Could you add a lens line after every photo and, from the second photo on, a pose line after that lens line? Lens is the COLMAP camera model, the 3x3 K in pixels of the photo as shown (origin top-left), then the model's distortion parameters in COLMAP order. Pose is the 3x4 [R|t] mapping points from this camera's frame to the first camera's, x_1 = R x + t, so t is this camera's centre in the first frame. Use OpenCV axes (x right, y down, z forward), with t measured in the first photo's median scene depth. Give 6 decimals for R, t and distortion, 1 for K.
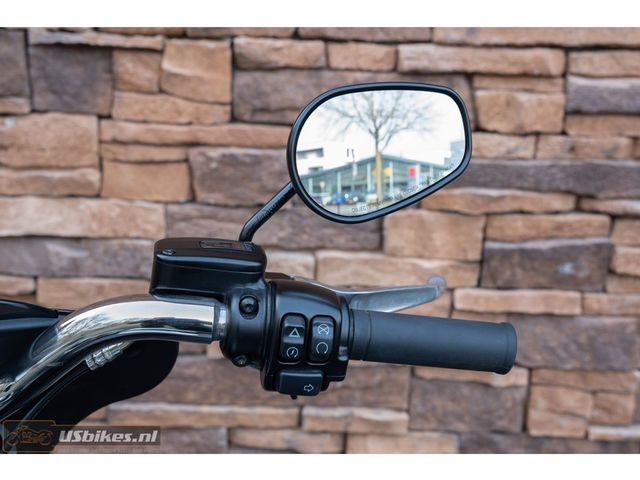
lens RADIAL K [[902.8, 0, 320.8], [0, 902.8, 303.6], [0, 0, 1]] dist [0.017676, 0.000000]
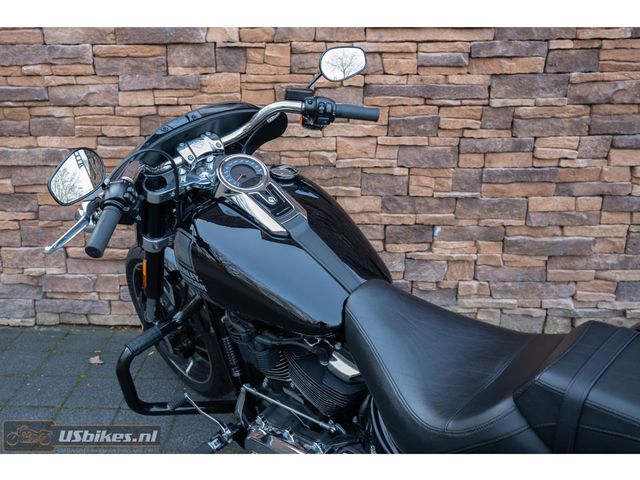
lens RADIAL K [[577.7, 0, 277.9], [0, 577.7, 199.2], [0, 0, 1]] dist [-0.052179, 0.101092]
pose [[0.997199, -0.016496, -0.072954, -0.018539], [0.013881, 0.999248, -0.036199, 0.228479], [0.073496, 0.035085, 0.996678, -0.675212]]
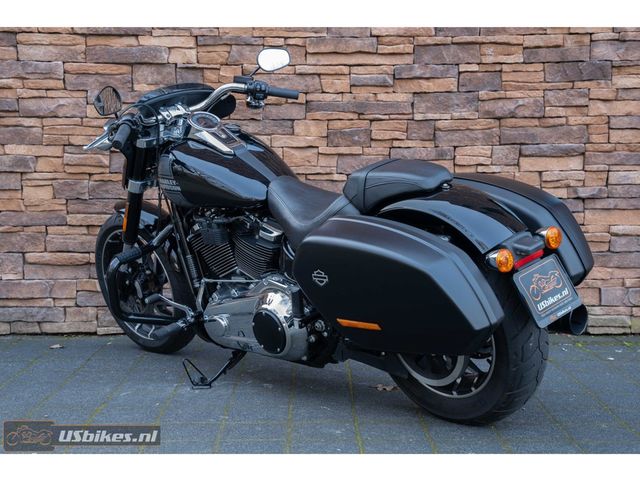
lens RADIAL K [[1139.3, 0, 326.7], [0, 1139.3, 241.7], [0, 0, 1]] dist [0.294607, 0.000000]
pose [[0.999569, -0.027728, 0.009611, 0.136828], [0.029132, 0.977044, -0.211036, 1.127448], [-0.003539, 0.211225, 0.977431, -2.697707]]
